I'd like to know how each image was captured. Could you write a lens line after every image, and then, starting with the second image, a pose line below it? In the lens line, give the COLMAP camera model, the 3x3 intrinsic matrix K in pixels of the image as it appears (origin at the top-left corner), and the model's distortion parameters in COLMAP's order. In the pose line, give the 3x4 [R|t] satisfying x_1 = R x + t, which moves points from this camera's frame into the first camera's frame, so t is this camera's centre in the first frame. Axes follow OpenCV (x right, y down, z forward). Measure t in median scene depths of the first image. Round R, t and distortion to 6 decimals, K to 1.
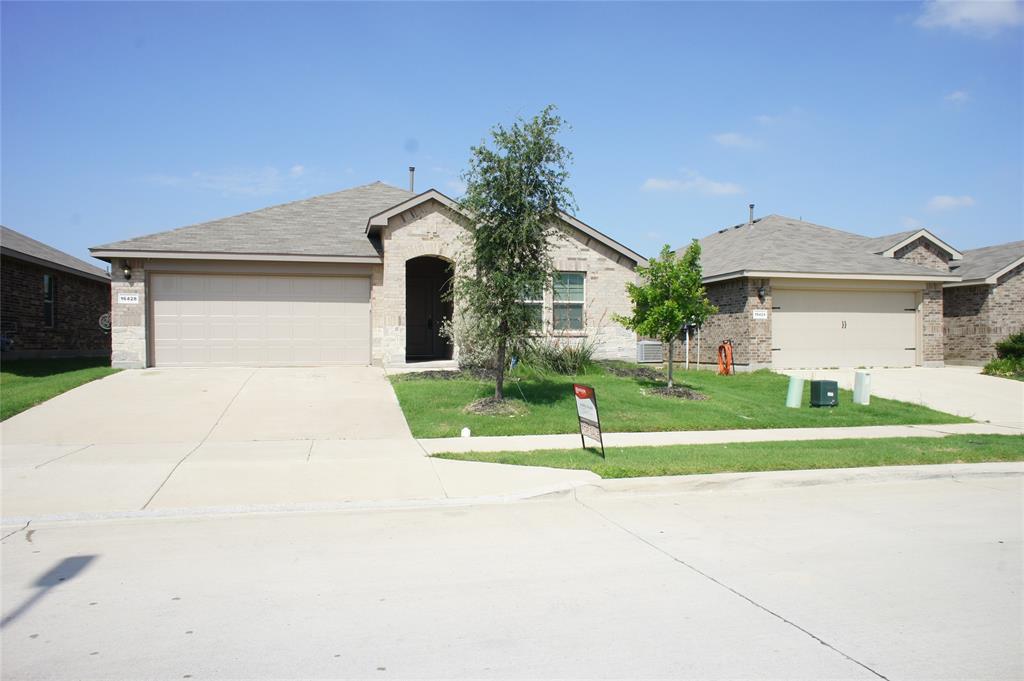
lens RADIAL K [[704.1, 0, 513.9], [0, 704.1, 343.6], [0, 0, 1]] dist [-0.021530, 0.013010]
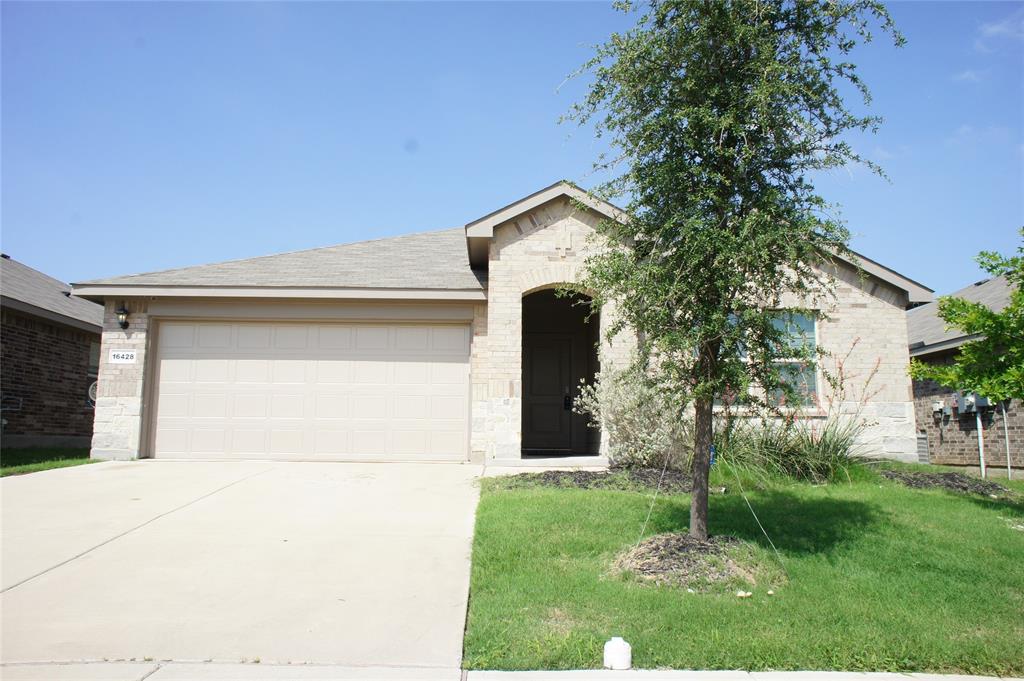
lens RADIAL K [[704.1, 0, 513.8], [0, 704.1, 334.5], [0, 0, 1]] dist [-0.021530, 0.013010]
pose [[0.975773, -0.024879, -0.217366, -0.025290], [-0.010299, 0.987189, -0.159225, 0.019326], [0.218543, 0.157606, 0.963016, 0.404011]]
